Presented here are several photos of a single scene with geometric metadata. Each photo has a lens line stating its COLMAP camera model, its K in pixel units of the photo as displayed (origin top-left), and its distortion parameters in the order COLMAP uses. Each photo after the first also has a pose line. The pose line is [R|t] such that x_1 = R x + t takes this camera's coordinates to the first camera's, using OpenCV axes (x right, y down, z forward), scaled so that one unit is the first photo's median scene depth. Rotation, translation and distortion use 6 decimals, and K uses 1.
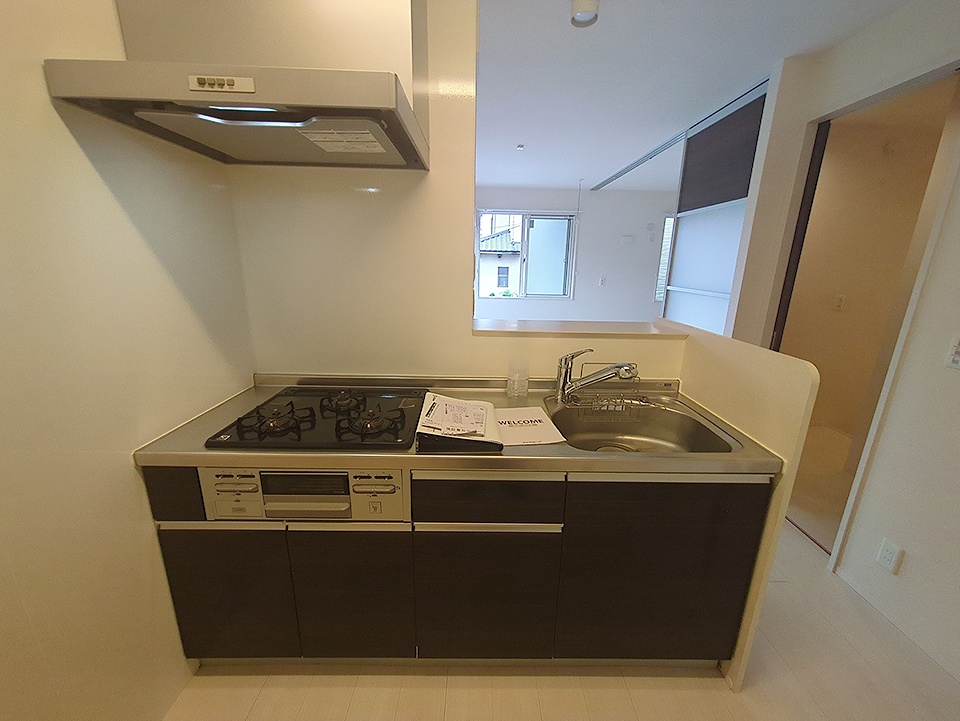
lens RADIAL K [[378.5, 0, 483.0], [0, 378.5, 357.4], [0, 0, 1]] dist [-0.001880, 0.000857]
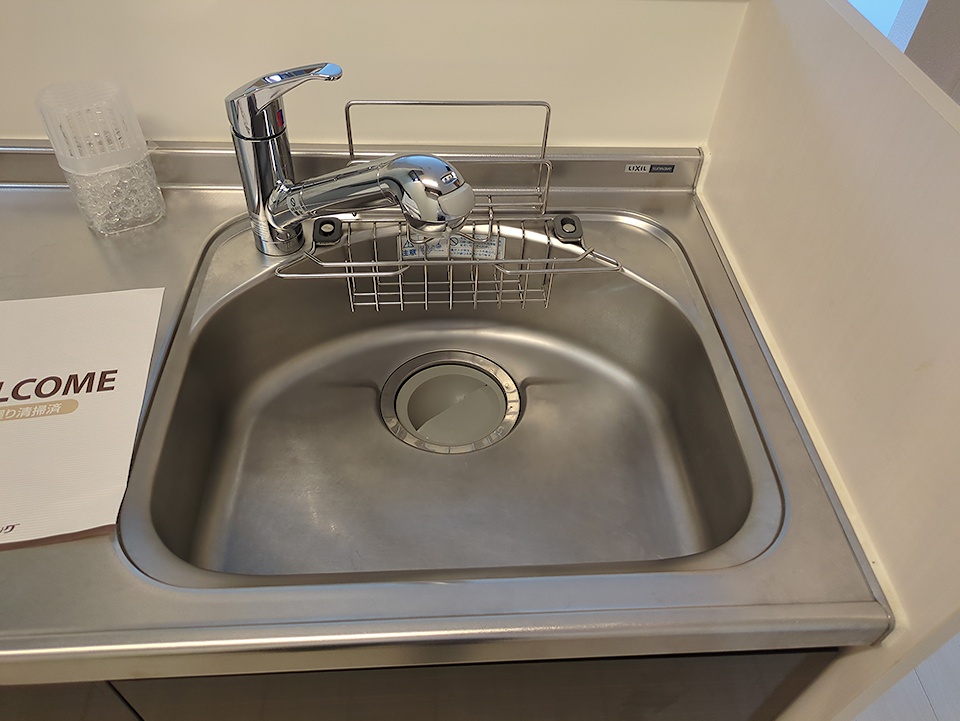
lens RADIAL K [[715.9, 0, 477.2], [0, 715.9, 359.1], [0, 0, 1]] dist [0.012081, -0.008382]
pose [[0.998669, -0.015533, 0.049188, 0.324317], [-0.013633, 0.840200, 0.542105, -0.102574], [-0.049749, -0.542054, 0.838870, 0.475588]]
